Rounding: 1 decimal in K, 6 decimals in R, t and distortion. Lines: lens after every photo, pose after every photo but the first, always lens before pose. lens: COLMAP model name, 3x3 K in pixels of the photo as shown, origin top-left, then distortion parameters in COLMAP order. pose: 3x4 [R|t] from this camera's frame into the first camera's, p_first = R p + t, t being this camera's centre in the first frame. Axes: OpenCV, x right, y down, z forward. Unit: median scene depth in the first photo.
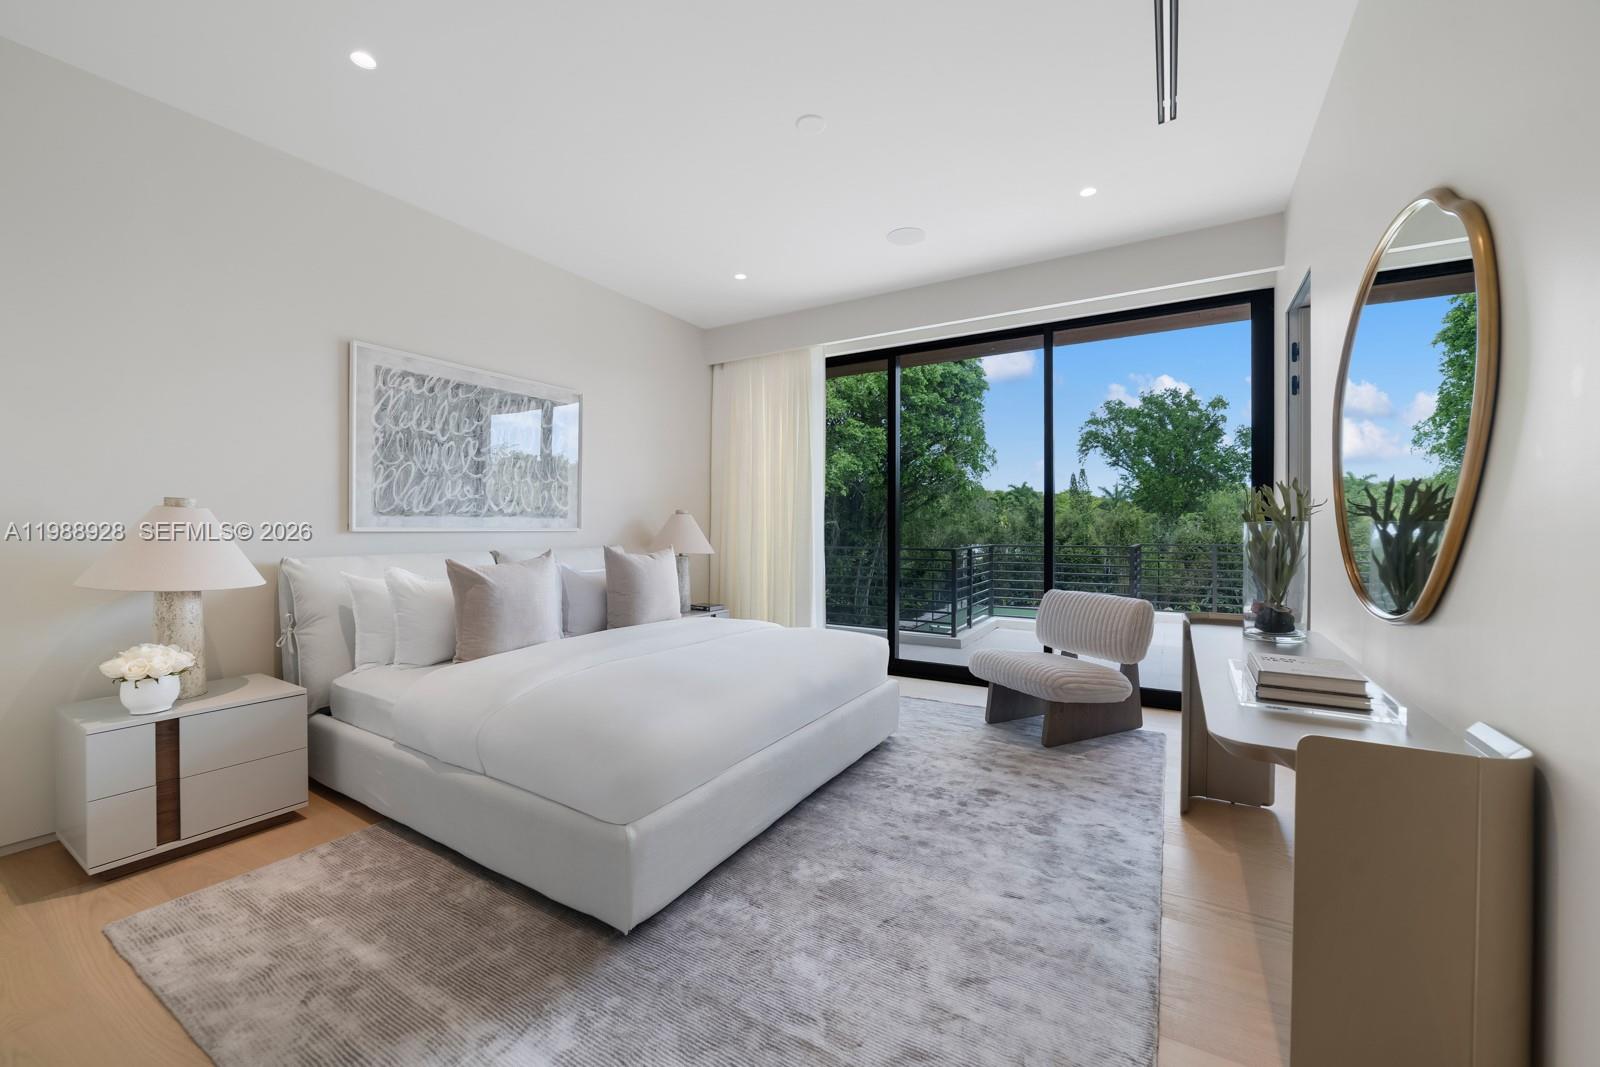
lens RADIAL K [[627.2, 0, 797.8], [0, 627.2, 531.4], [0, 0, 1]] dist [-0.023592, 0.006257]
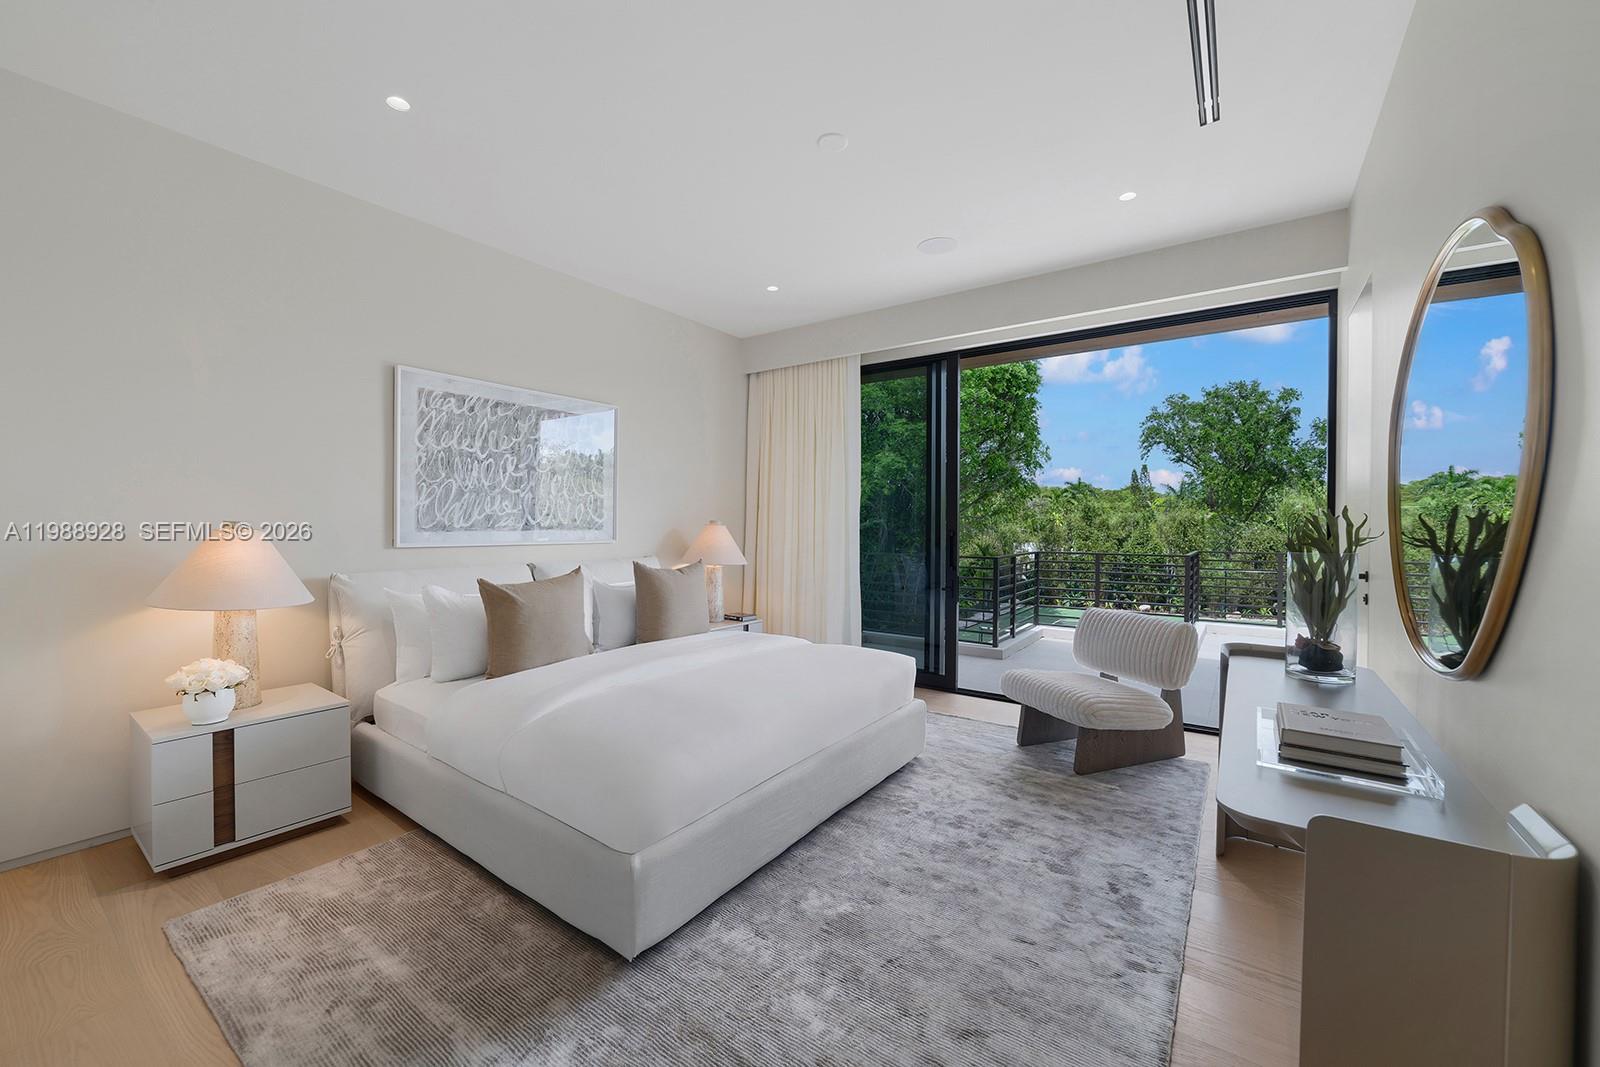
lens RADIAL K [[627.2, 0, 797.8], [0, 627.2, 531.4], [0, 0, 1]] dist [-0.023592, 0.006257]
pose [[0.996717, 0.005432, -0.080788, 0.056609], [-0.004848, 0.999961, 0.007417, -0.049346], [0.080825, -0.007001, 0.996704, 0.007555]]
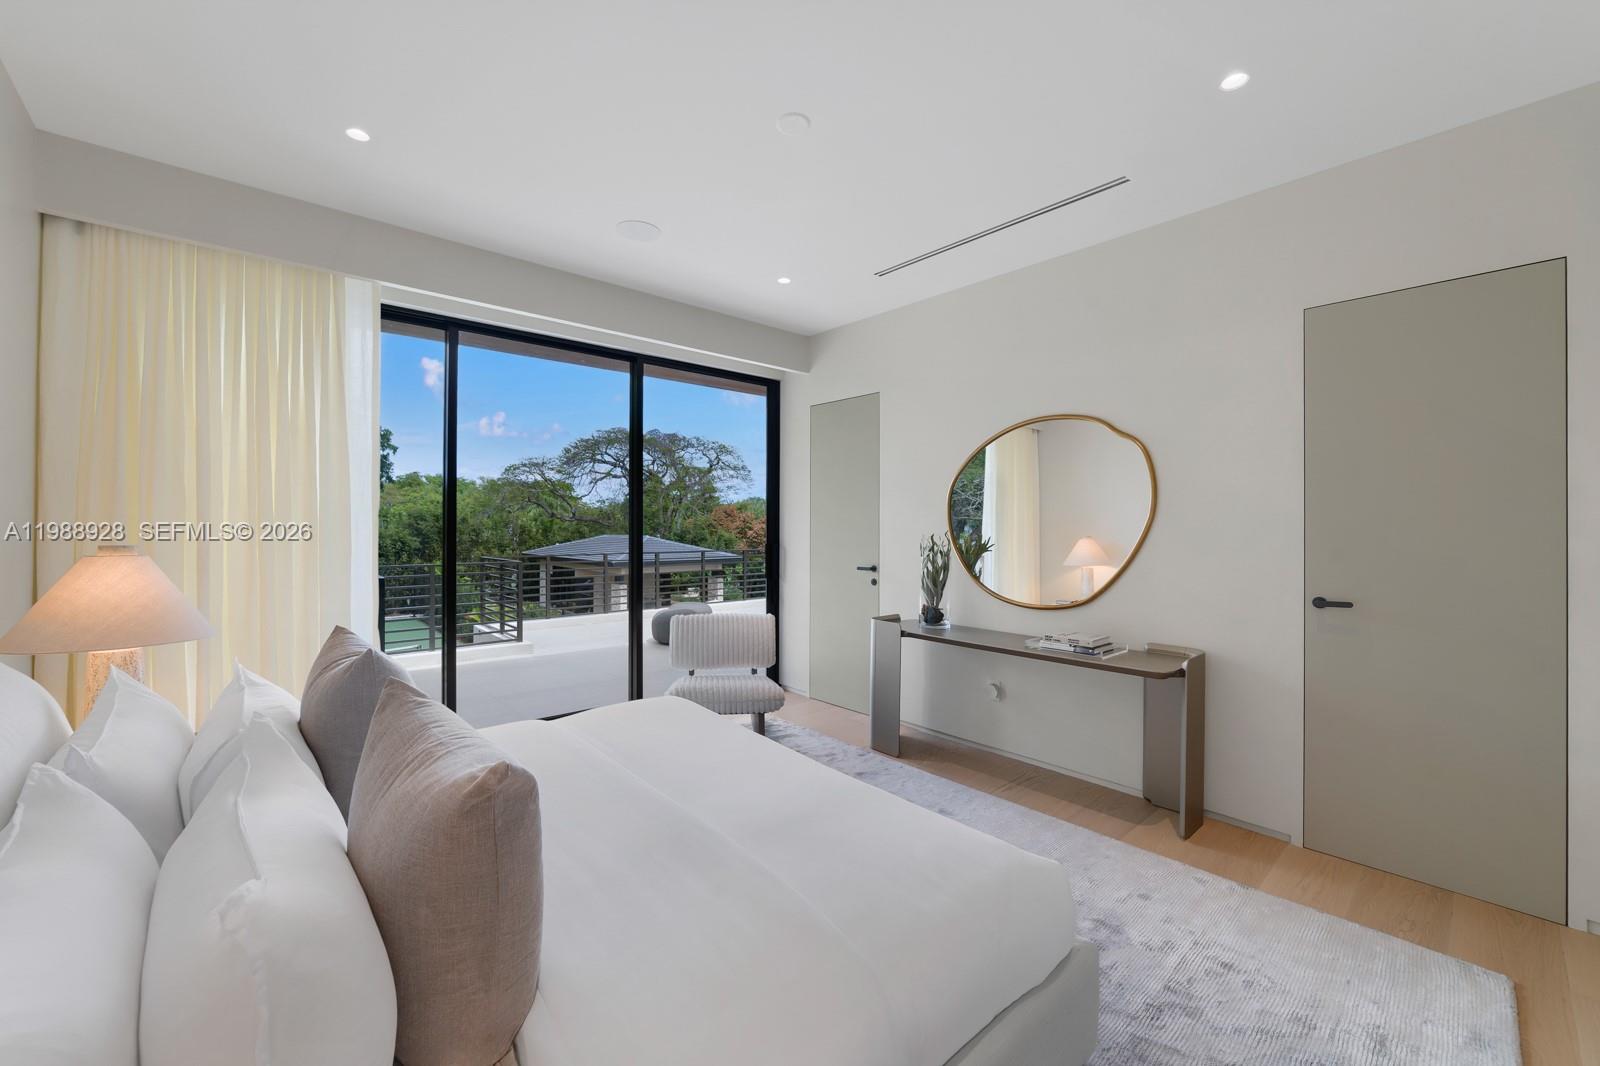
lens RADIAL K [[627.2, 0, 797.8], [0, 627.2, 530.9], [0, 0, 1]] dist [-0.023592, 0.006257]
pose [[0.308502, -0.003234, 0.951218, -0.897939], [0.008423, 0.999964, 0.000668, -0.079530], [-0.951186, 0.007806, 0.308518, 0.811141]]
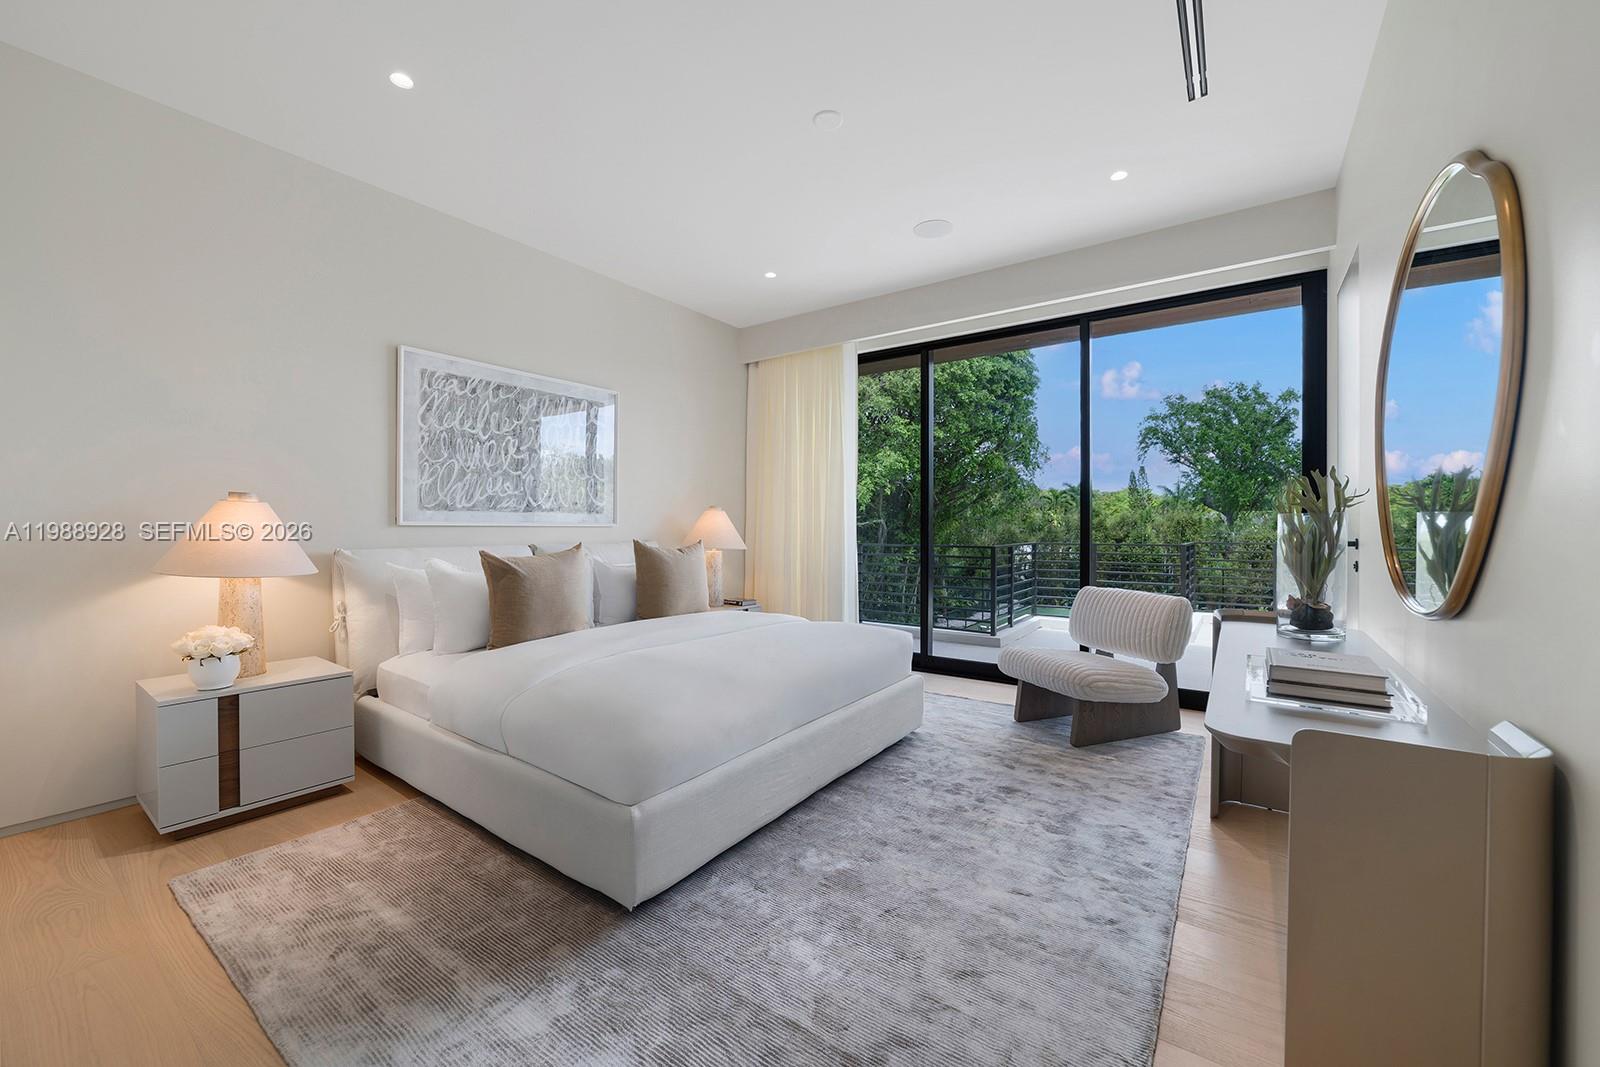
lens RADIAL K [[625.0, 0, 798.1], [0, 625.0, 531.3], [0, 0, 1]] dist [-0.024082, 0.006809]
pose [[0.996785, 0.001005, -0.080119, 0.061244], [-0.000982, 0.999999, 0.000325, 0.012536], [0.080119, -0.000245, 0.996785, -0.003795]]
